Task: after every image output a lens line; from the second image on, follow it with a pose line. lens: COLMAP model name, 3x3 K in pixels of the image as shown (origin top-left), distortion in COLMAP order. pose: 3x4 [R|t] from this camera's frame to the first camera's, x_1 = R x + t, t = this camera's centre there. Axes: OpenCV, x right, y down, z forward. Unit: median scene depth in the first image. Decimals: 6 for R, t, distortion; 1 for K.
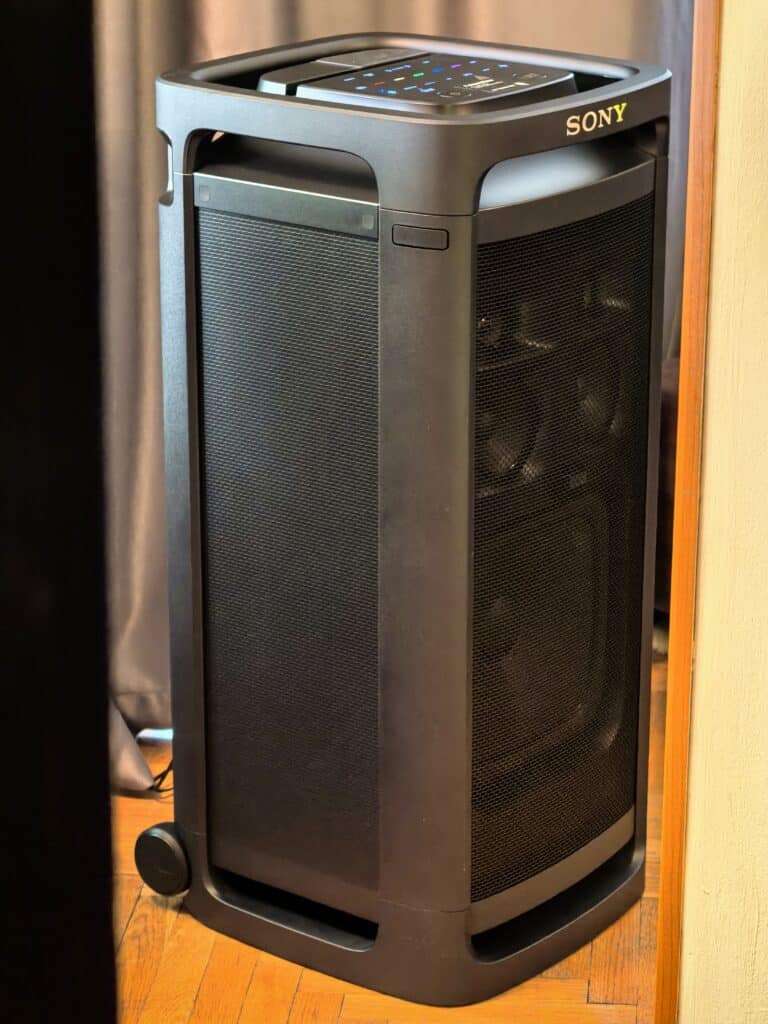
lens RADIAL K [[2890.8, 0, 384.4], [0, 2890.8, 561.7], [0, 0, 1]] dist [0.119655, 0.713454]
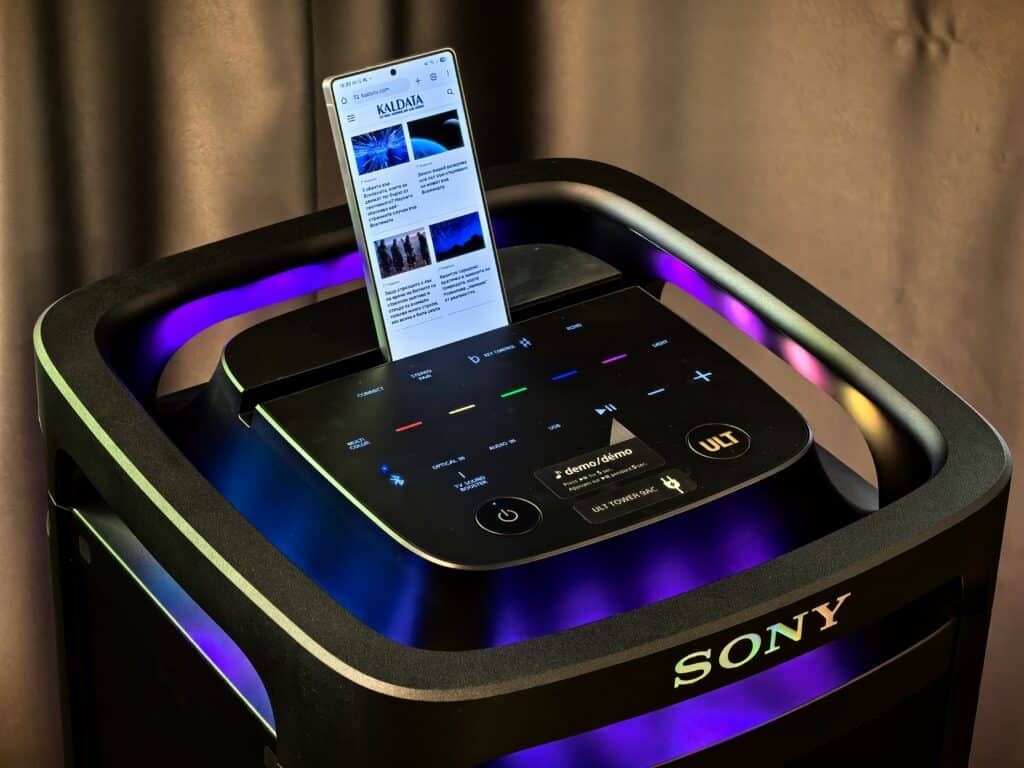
lens RADIAL K [[2814.6, 0, 512.0], [0, 2814.6, 384.0], [0, 0, 1]] dist [0.095572, 0.377424]
pose [[0.939746, 0.210596, -0.269309, 0.151028], [-0.140194, 0.955849, 0.258259, -0.307898], [0.311807, -0.204943, 0.927780, 0.547711]]
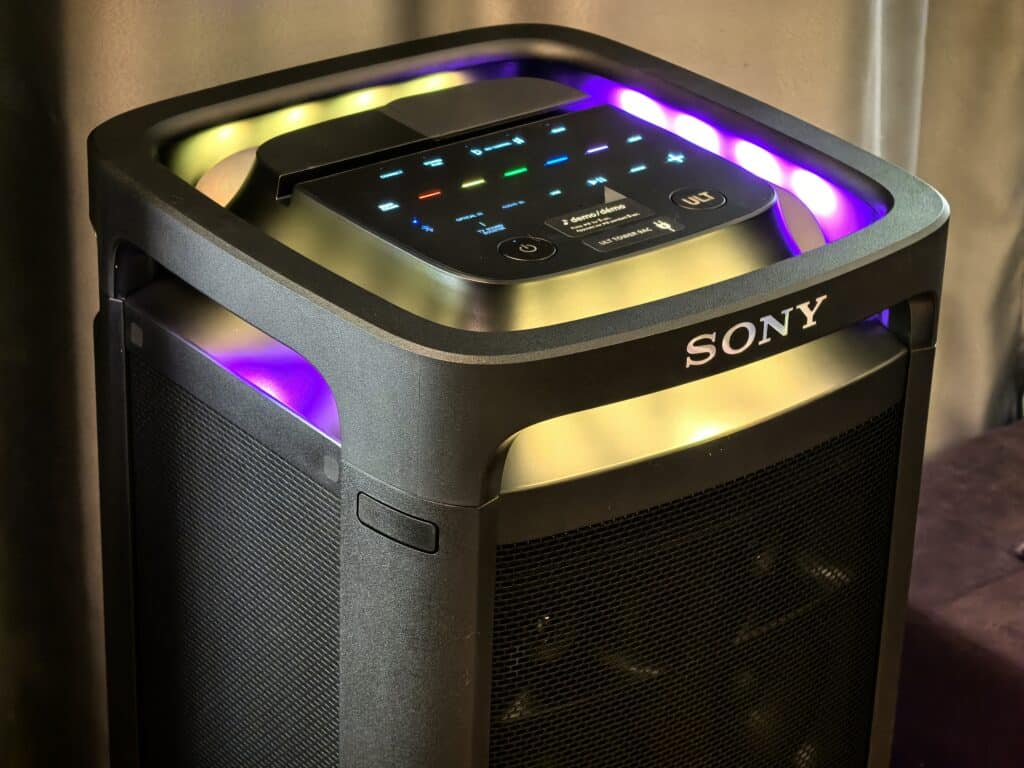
lens RADIAL K [[2814.6, 0, 512.0], [0, 2814.6, 384.0], [0, 0, 1]] dist [0.095572, 0.377424]
pose [[0.966360, 0.144079, -0.213048, 0.144832], [-0.113828, 0.982405, 0.148069, -0.216717], [0.230633, -0.118837, 0.965757, 0.446984]]
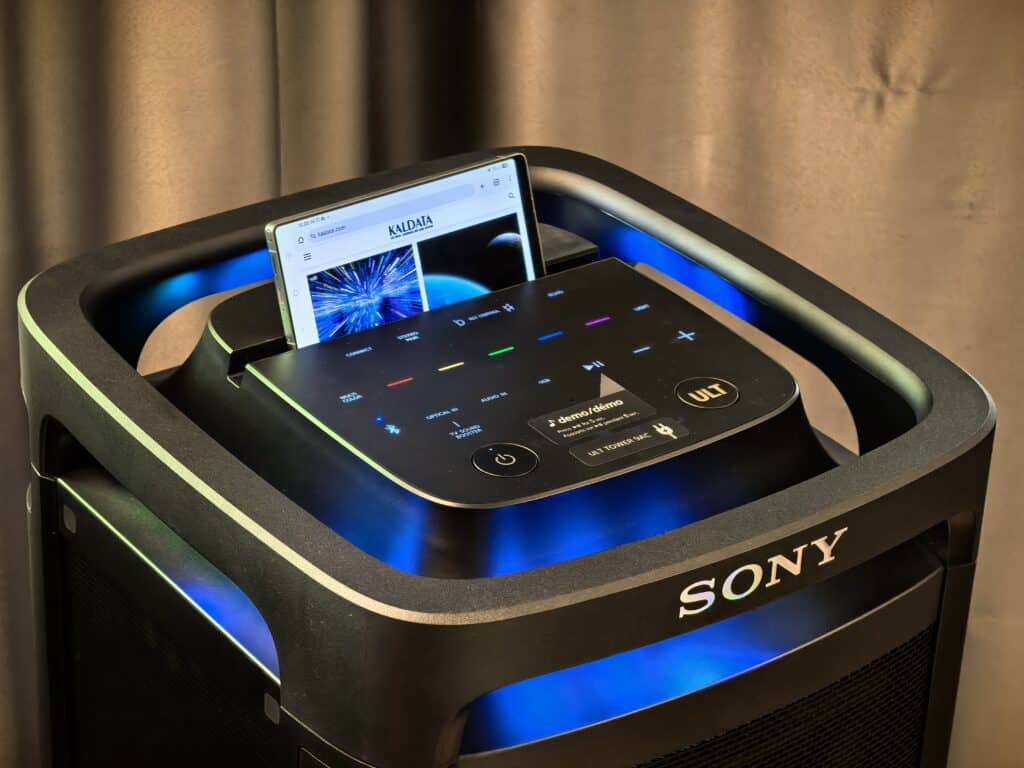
lens RADIAL K [[2814.6, 0, 512.0], [0, 2814.6, 384.0], [0, 0, 1]] dist [0.095572, 0.377424]
pose [[0.954767, 0.181568, -0.235487, 0.138009], [-0.137629, 0.971833, 0.191309, -0.266857], [0.263589, -0.150246, 0.952863, 0.530587]]
